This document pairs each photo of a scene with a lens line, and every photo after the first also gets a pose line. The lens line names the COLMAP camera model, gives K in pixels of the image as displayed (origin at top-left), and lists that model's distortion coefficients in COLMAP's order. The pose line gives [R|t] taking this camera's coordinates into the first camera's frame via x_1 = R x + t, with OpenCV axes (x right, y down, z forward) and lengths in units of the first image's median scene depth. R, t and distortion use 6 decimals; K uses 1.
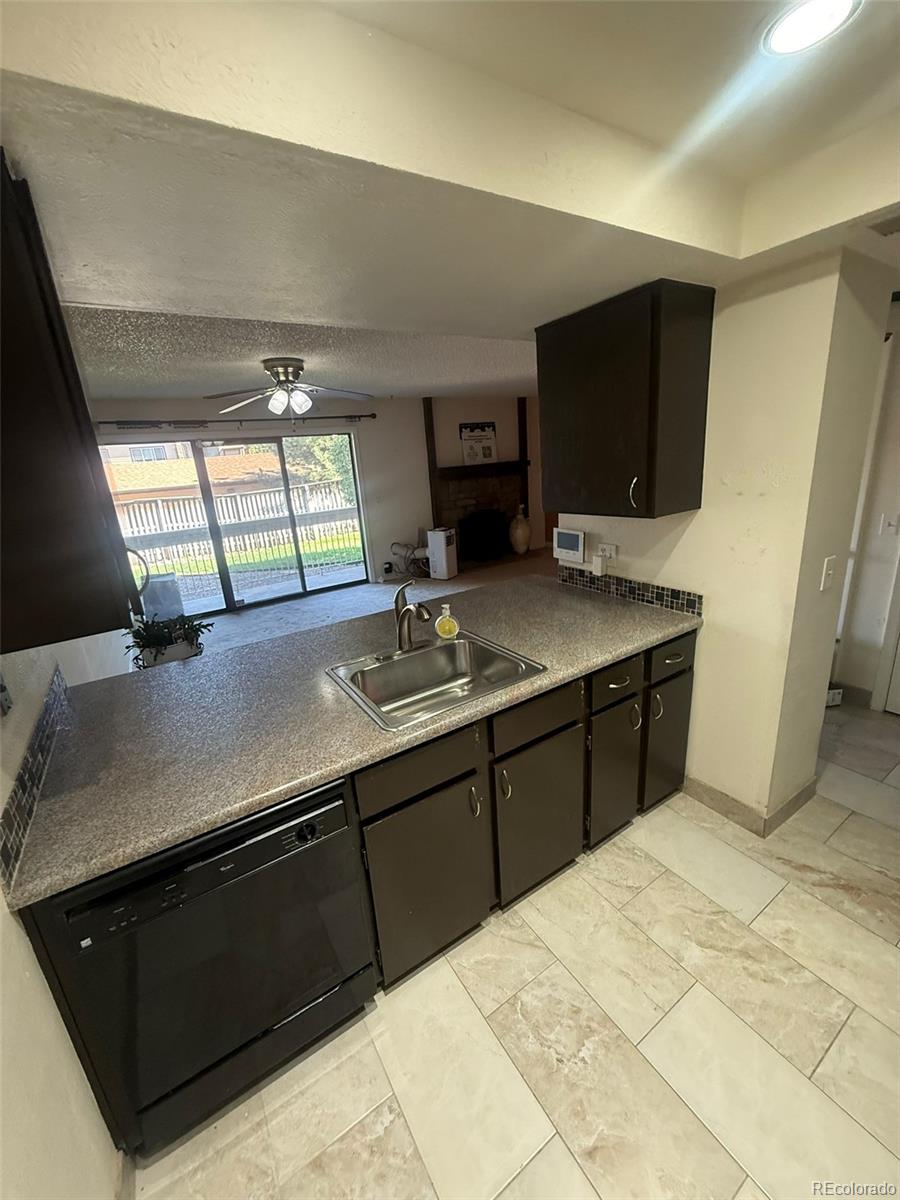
lens RADIAL K [[476.3, 0, 451.6], [0, 476.3, 601.3], [0, 0, 1]] dist [0.001489, -0.000049]
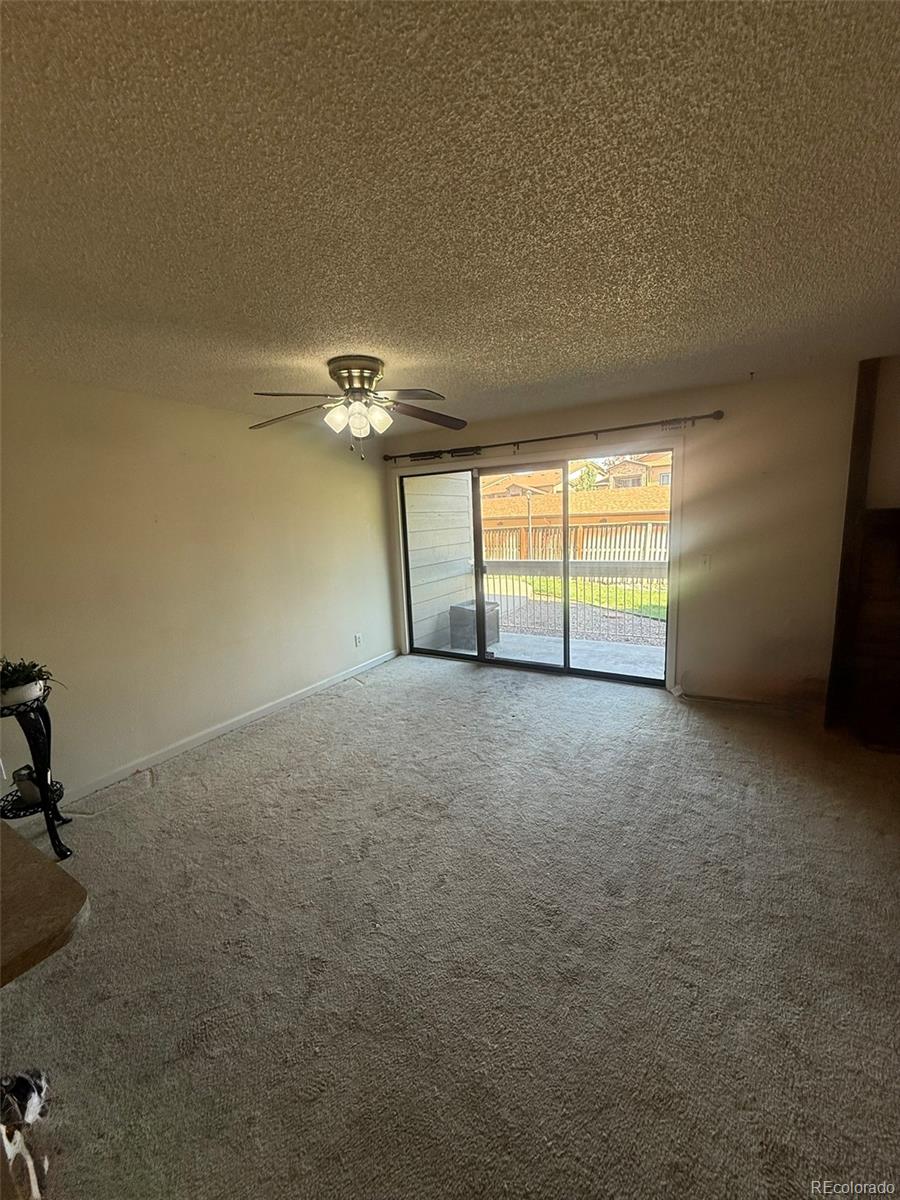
lens RADIAL K [[476.3, 0, 451.1], [0, 476.3, 601.4], [0, 0, 1]] dist [0.001489, -0.000049]
pose [[0.448514, 0.213059, -0.868010, 0.204989], [-0.246075, 0.963075, 0.109243, -0.138422], [0.859234, 0.164598, 0.484381, 0.425193]]
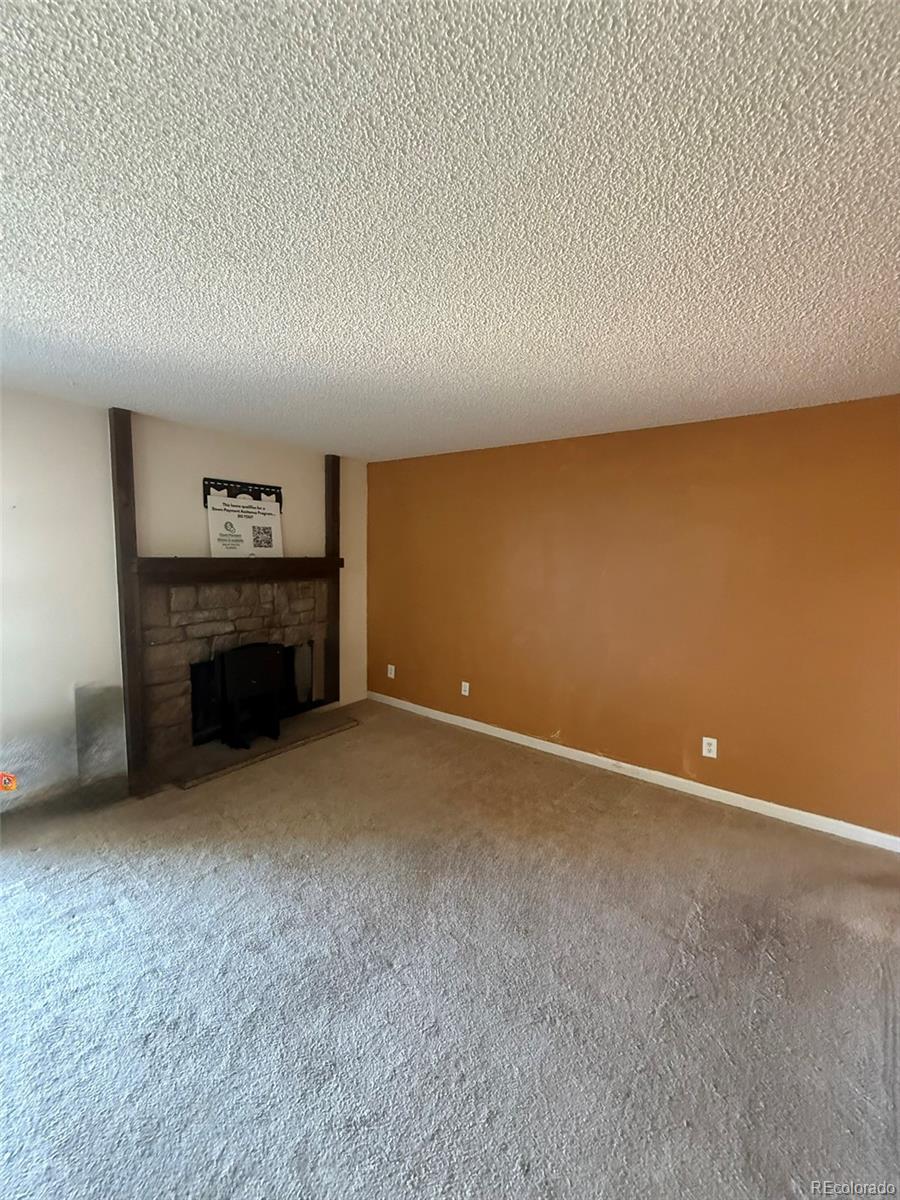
lens RADIAL K [[476.3, 0, 449.7], [0, 476.3, 601.7], [0, 0, 1]] dist [0.001489, -0.000049]
pose [[0.931122, 0.055412, 0.360474, 0.082916], [0.016585, 0.980934, -0.193630, -0.136587], [-0.364331, 0.186272, 0.912451, 0.453753]]
